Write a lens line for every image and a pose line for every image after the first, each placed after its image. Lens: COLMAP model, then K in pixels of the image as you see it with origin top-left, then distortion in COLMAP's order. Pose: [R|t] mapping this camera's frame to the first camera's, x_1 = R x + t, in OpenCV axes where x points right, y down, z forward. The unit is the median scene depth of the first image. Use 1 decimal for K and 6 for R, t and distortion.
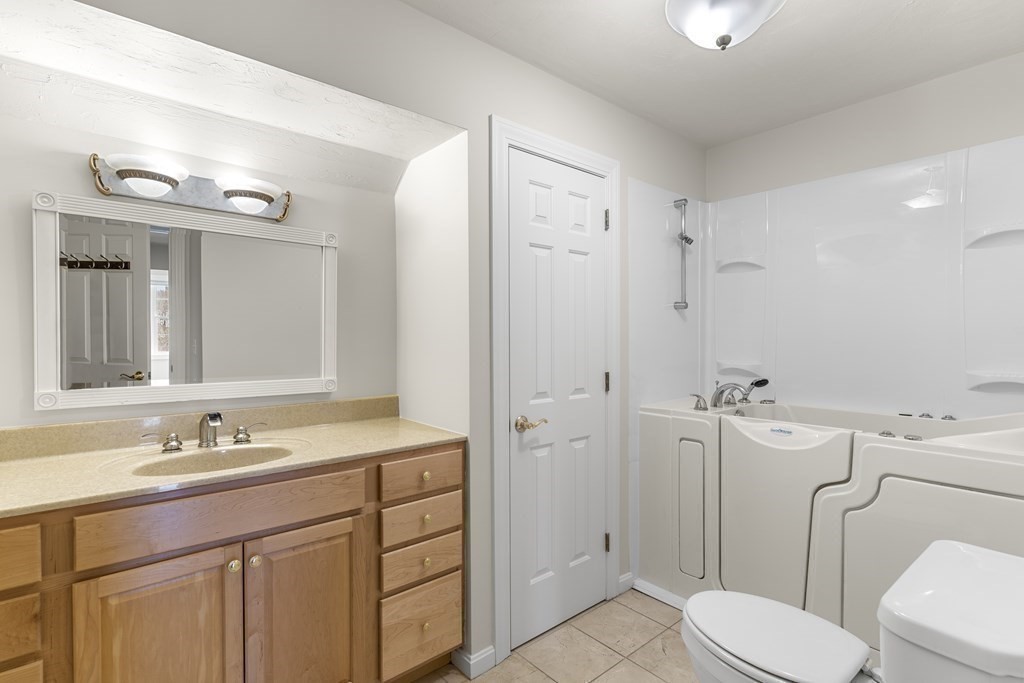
lens RADIAL K [[489.1, 0, 506.5], [0, 489.1, 337.6], [0, 0, 1]] dist [0.002357, 0.000055]
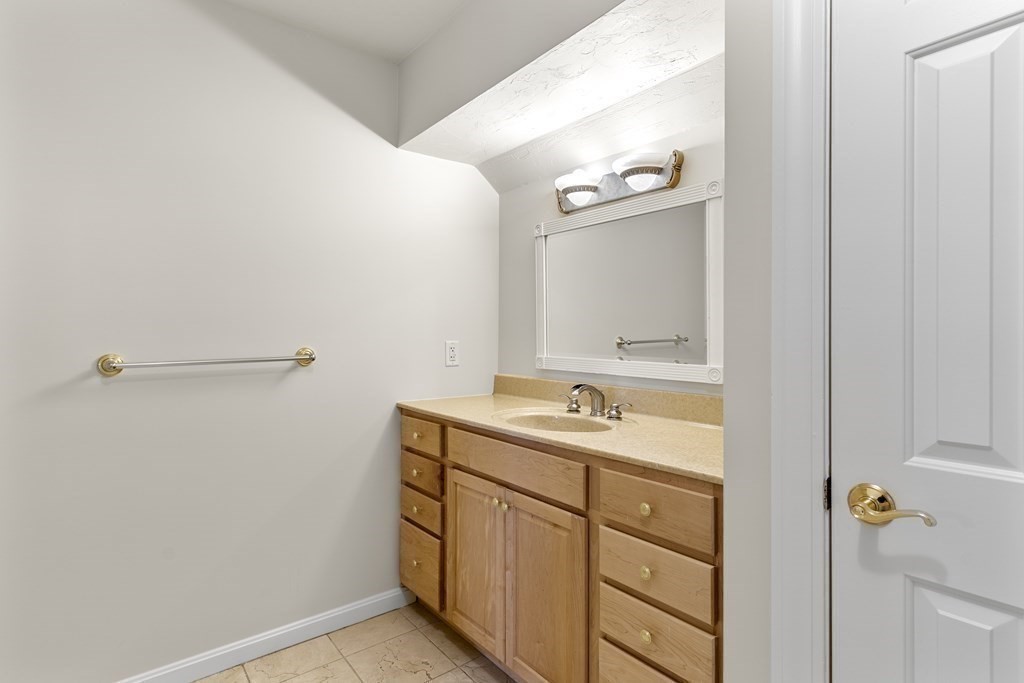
lens RADIAL K [[514.2, 0, 508.0], [0, 514.2, 334.0], [0, 0, 1]] dist [0.001671, -0.000089]
pose [[-0.028620, -0.000924, -0.999590, 0.535814], [0.002571, 0.999996, -0.000998, 0.035863], [0.999587, -0.002599, -0.028617, 0.792119]]
